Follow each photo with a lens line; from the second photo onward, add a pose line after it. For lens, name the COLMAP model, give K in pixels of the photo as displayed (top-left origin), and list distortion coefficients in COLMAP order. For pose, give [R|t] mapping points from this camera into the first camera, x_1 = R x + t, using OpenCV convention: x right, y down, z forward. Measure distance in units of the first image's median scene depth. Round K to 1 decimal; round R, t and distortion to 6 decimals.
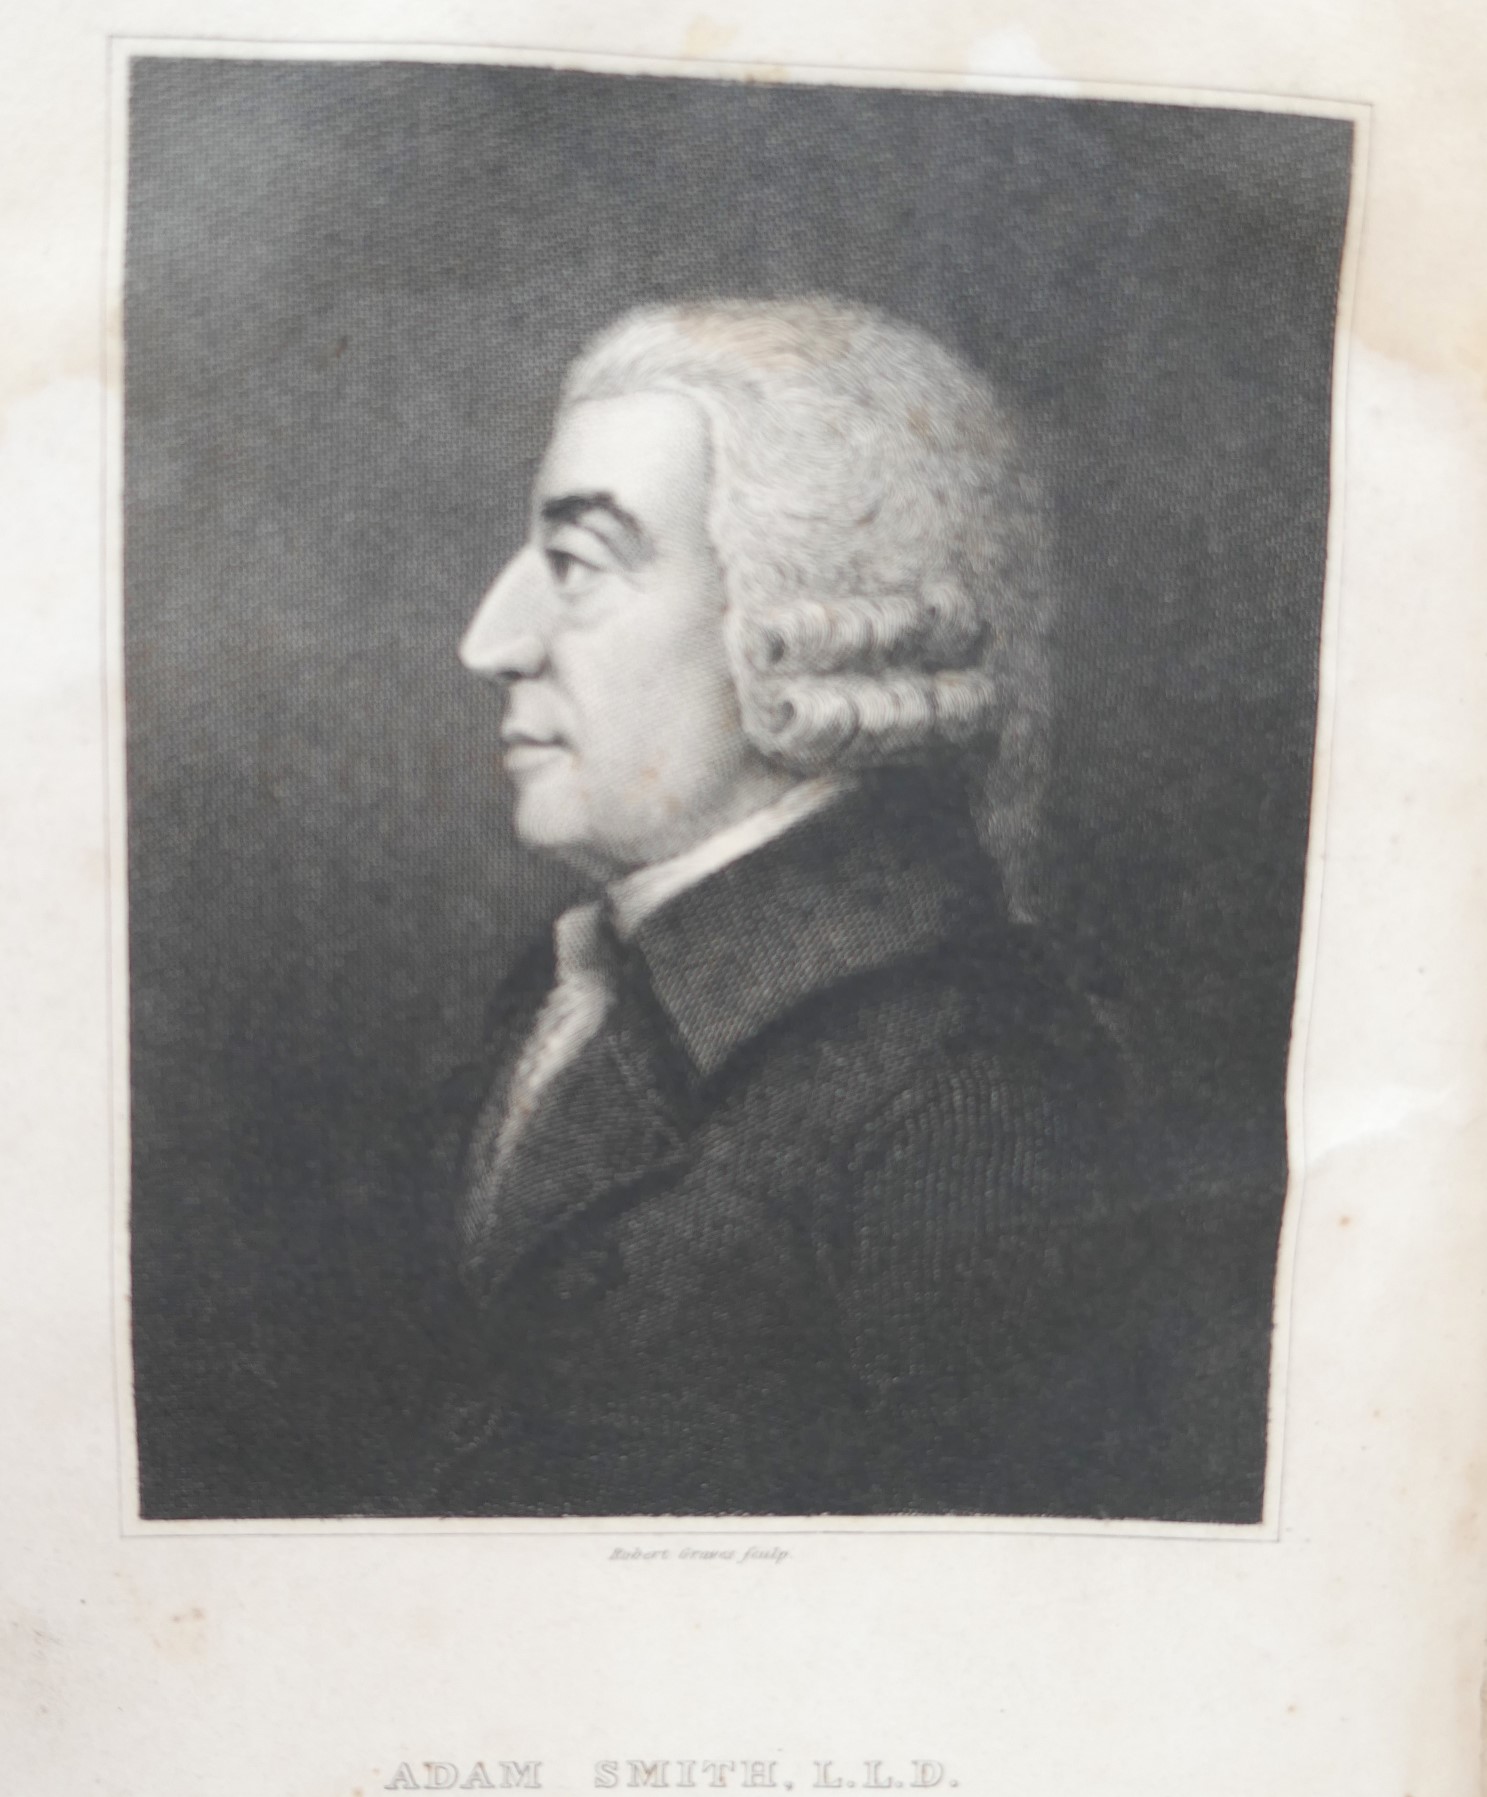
lens RADIAL K [[1877.4, 0, 742.7], [0, 1877.4, 886.0], [0, 0, 1]] dist [0.004739, 0.000000]
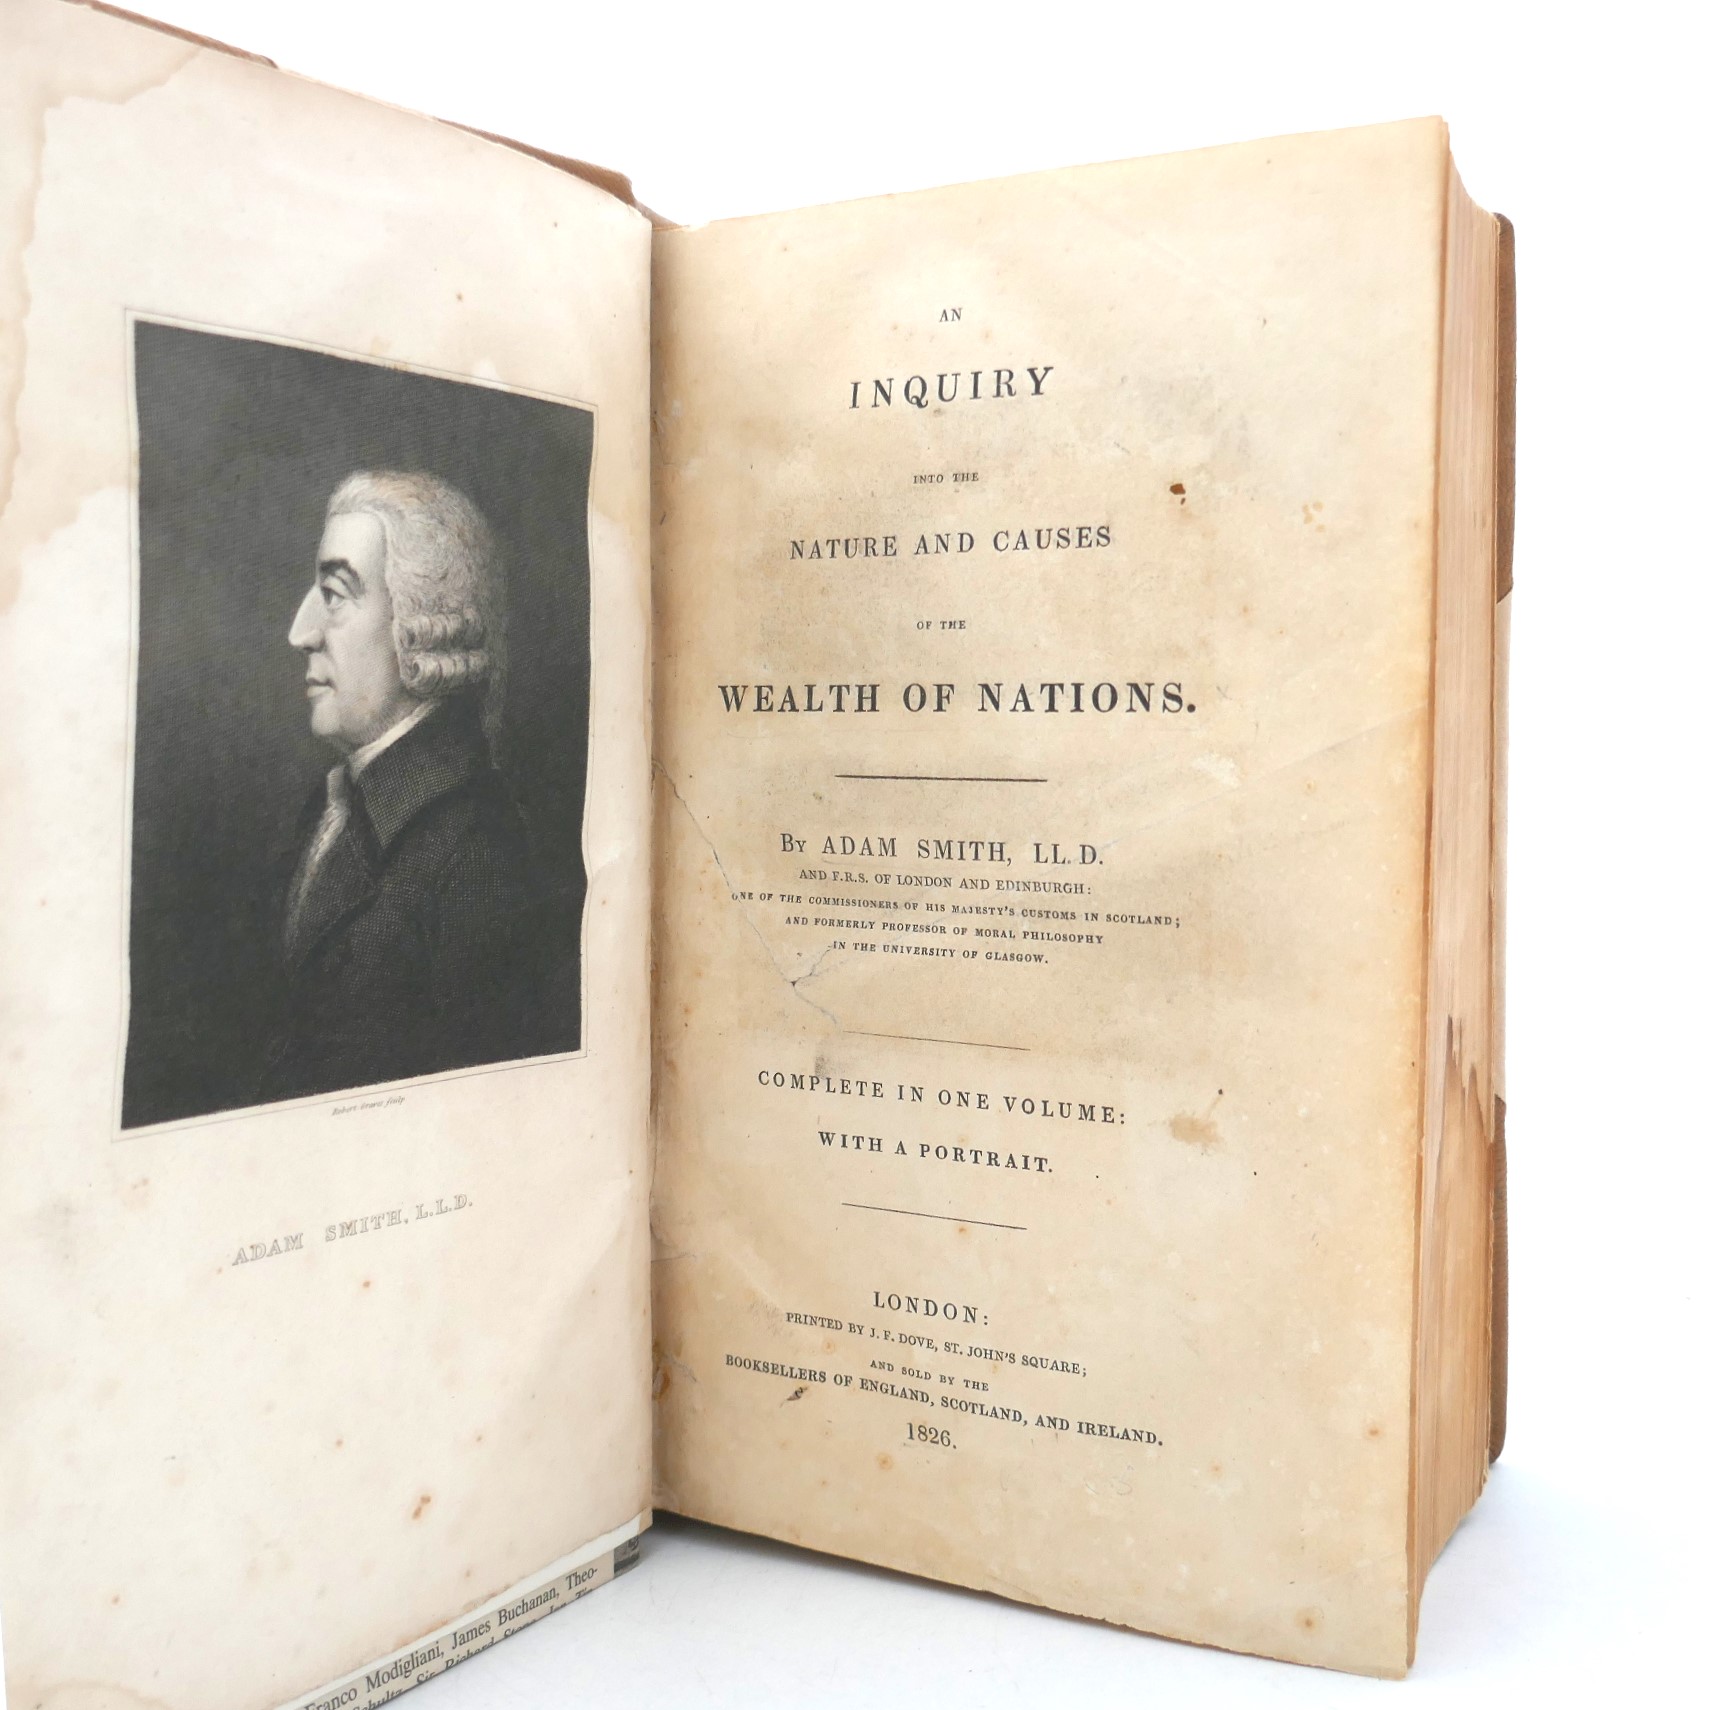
lens RADIAL K [[2186.2, 0, 855.1], [0, 2186.2, 854.0], [0, 0, 1]] dist [-0.125546, 0.000000]
pose [[0.614405, -0.057934, 0.786861, -1.561064], [0.075770, 0.997024, 0.014244, 0.112257], [-0.785344, 0.050869, 0.616966, -0.837145]]
